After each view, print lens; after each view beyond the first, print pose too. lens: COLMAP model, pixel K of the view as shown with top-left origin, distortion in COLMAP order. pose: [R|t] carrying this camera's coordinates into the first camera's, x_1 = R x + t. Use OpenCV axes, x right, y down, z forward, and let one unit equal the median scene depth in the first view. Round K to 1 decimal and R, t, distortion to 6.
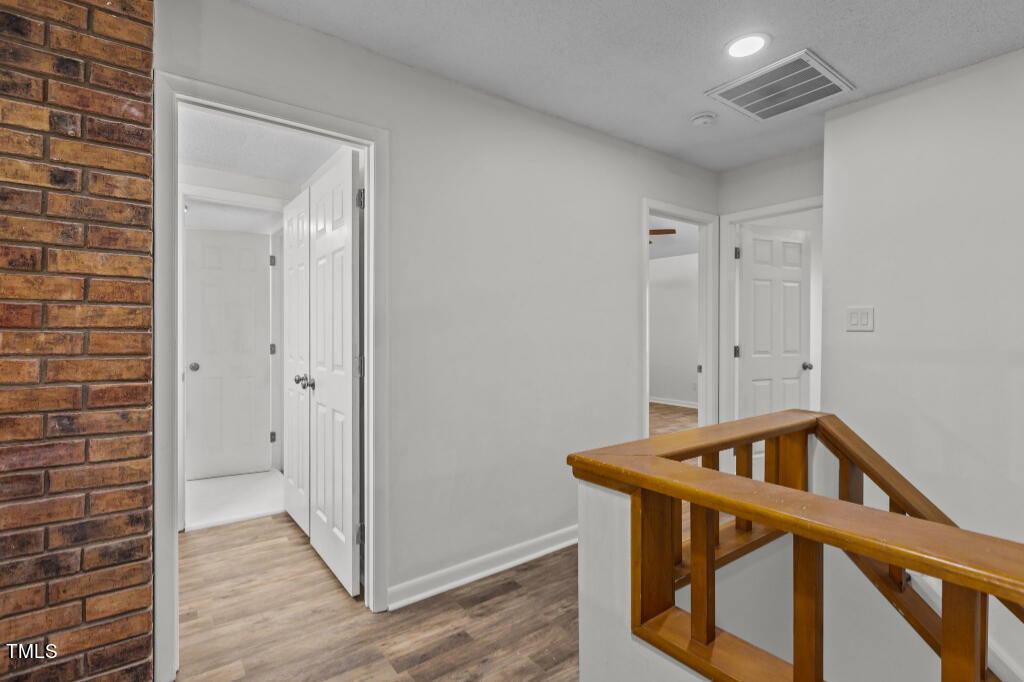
lens RADIAL K [[488.4, 0, 514.6], [0, 488.4, 339.3], [0, 0, 1]] dist [0.000586, 0.000043]
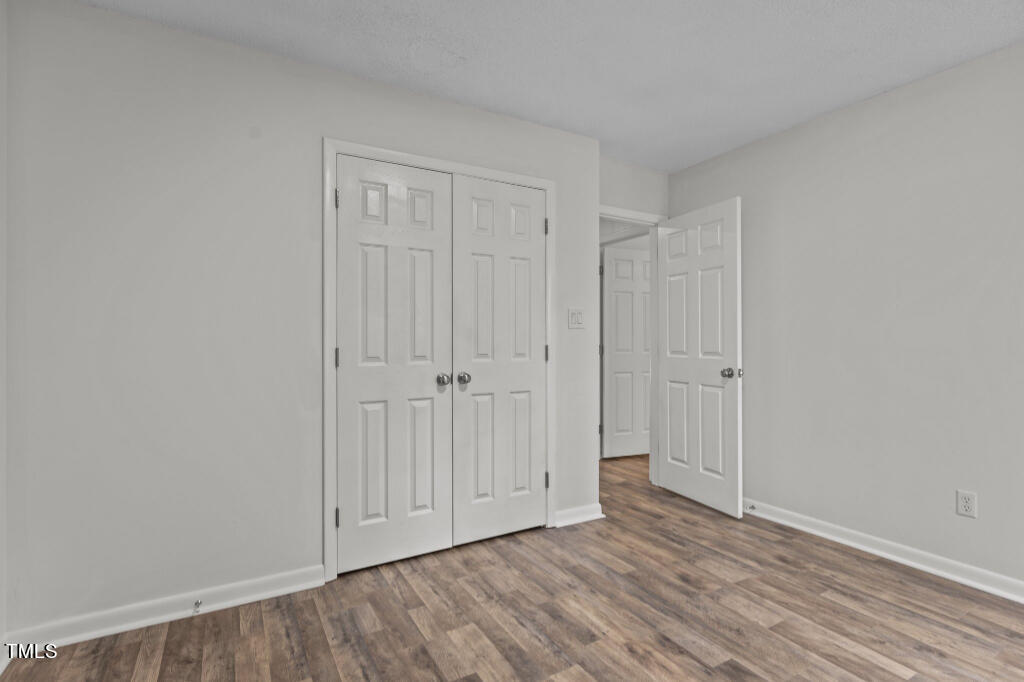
lens RADIAL K [[488.4, 0, 514.0], [0, 488.4, 343.7], [0, 0, 1]] dist [0.000586, 0.000043]
pose [[-0.118055, -0.014116, -0.992907, 0.914540], [-0.009613, 0.999868, -0.013072, 0.011148], [0.992961, 0.008002, -0.118175, 0.938806]]
